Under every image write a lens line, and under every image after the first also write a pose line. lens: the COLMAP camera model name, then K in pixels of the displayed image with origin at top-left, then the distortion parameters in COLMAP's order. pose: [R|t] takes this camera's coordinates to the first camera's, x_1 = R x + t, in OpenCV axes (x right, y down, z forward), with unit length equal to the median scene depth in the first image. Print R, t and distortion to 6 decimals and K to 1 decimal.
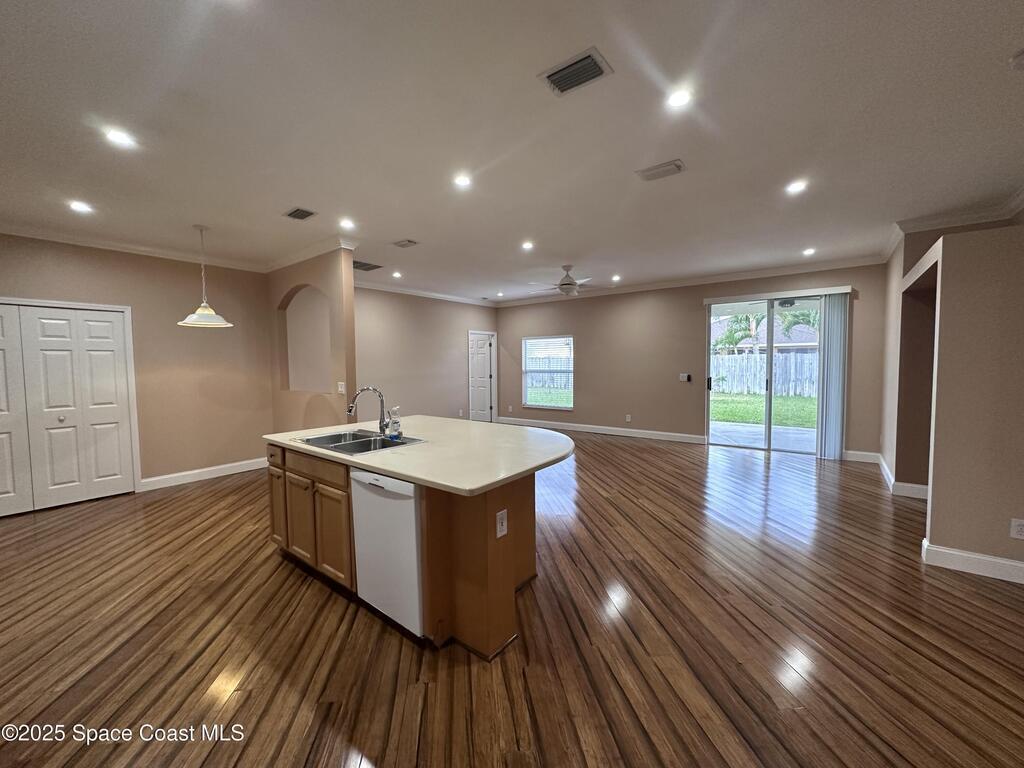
lens RADIAL K [[407.2, 0, 512.8], [0, 407.2, 384.0], [0, 0, 1]] dist [-0.007462, 0.001772]
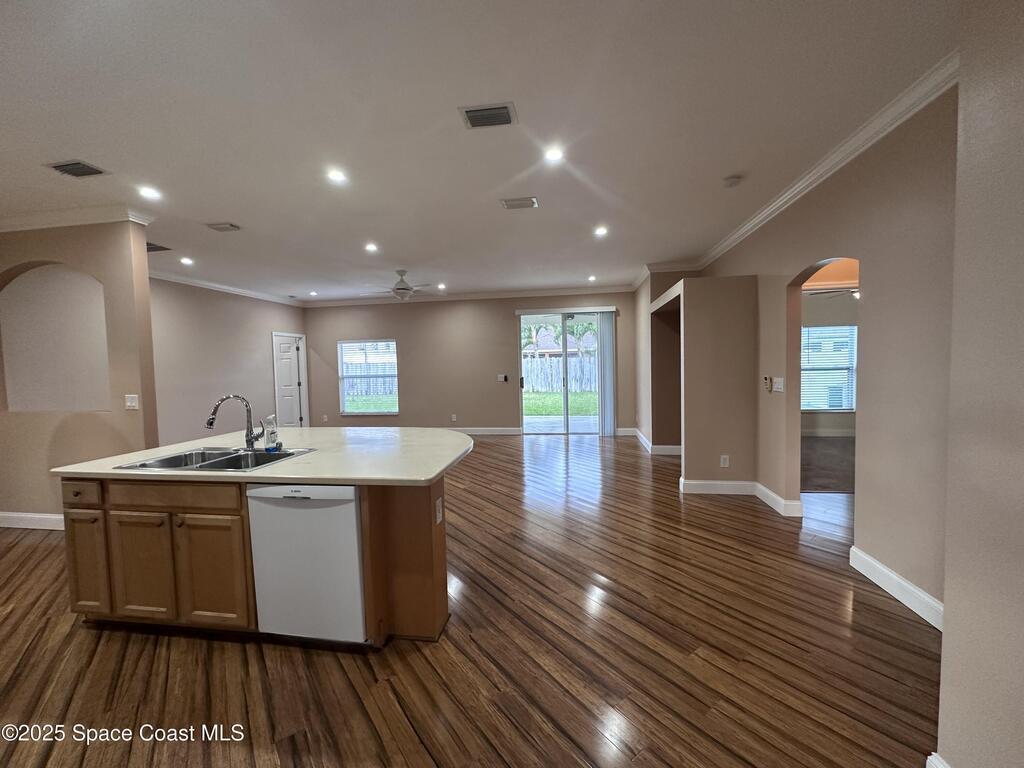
lens RADIAL K [[407.2, 0, 513.3], [0, 407.2, 383.9], [0, 0, 1]] dist [-0.007462, 0.001772]
pose [[0.873683, -0.035711, 0.485184, -0.205808], [0.042368, 0.999098, -0.002757, 0.010208], [-0.484648, 0.022965, 0.874408, -0.025677]]
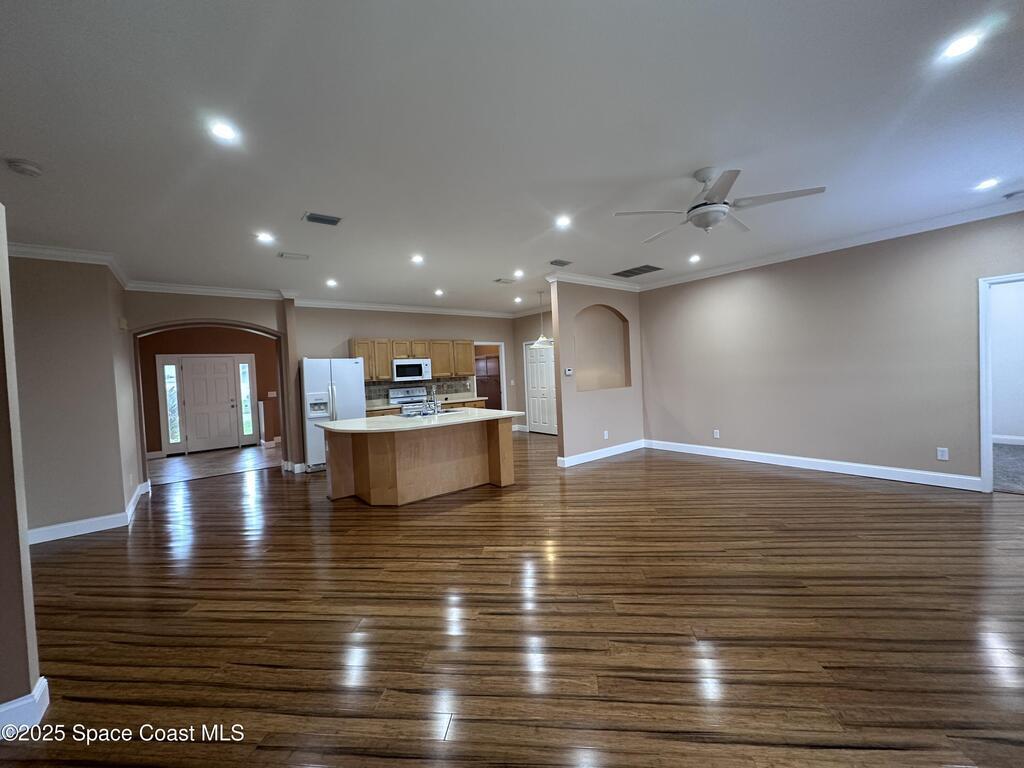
lens RADIAL K [[407.2, 0, 512.8], [0, 407.2, 384.3], [0, 0, 1]] dist [-0.007462, 0.001772]
pose [[-0.237471, 0.051625, -0.970022, 1.144485], [-0.003101, 0.998541, 0.053902, -0.088036], [0.971390, 0.015808, -0.236964, 1.481223]]
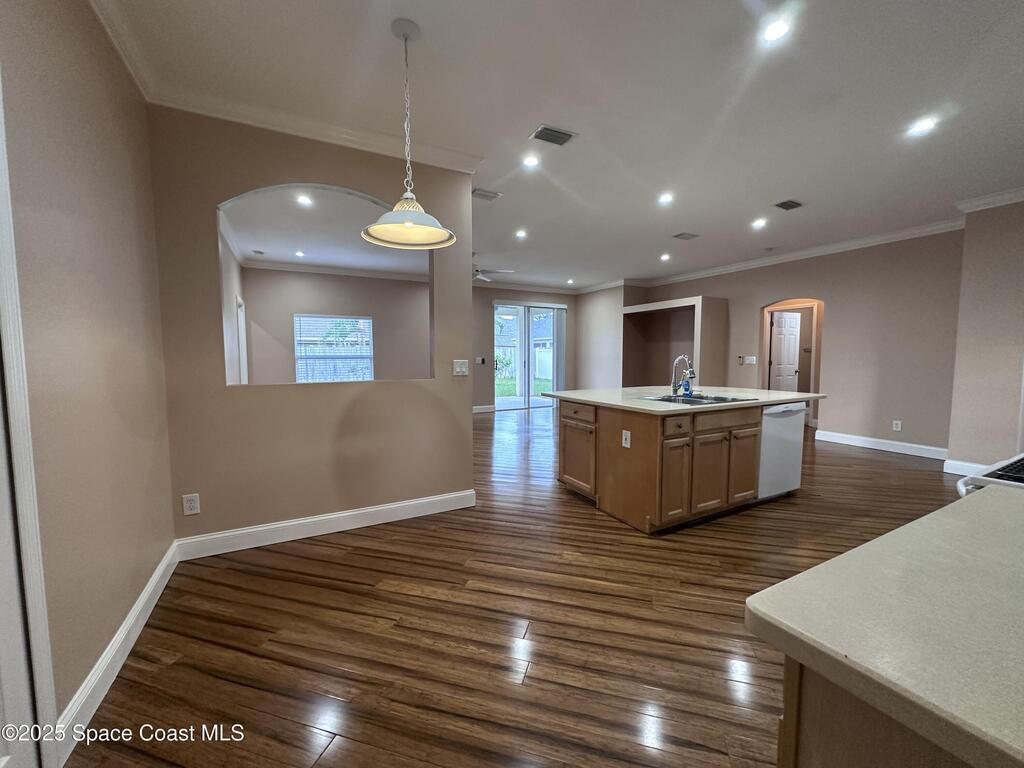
lens RADIAL K [[407.2, 0, 515.3], [0, 407.2, 385.1], [0, 0, 1]] dist [-0.007462, 0.001772]
pose [[0.404135, -0.060455, 0.912699, -1.326268], [0.046959, 0.997869, 0.045303, 0.015255], [-0.913493, 0.024551, 0.406113, 0.791265]]
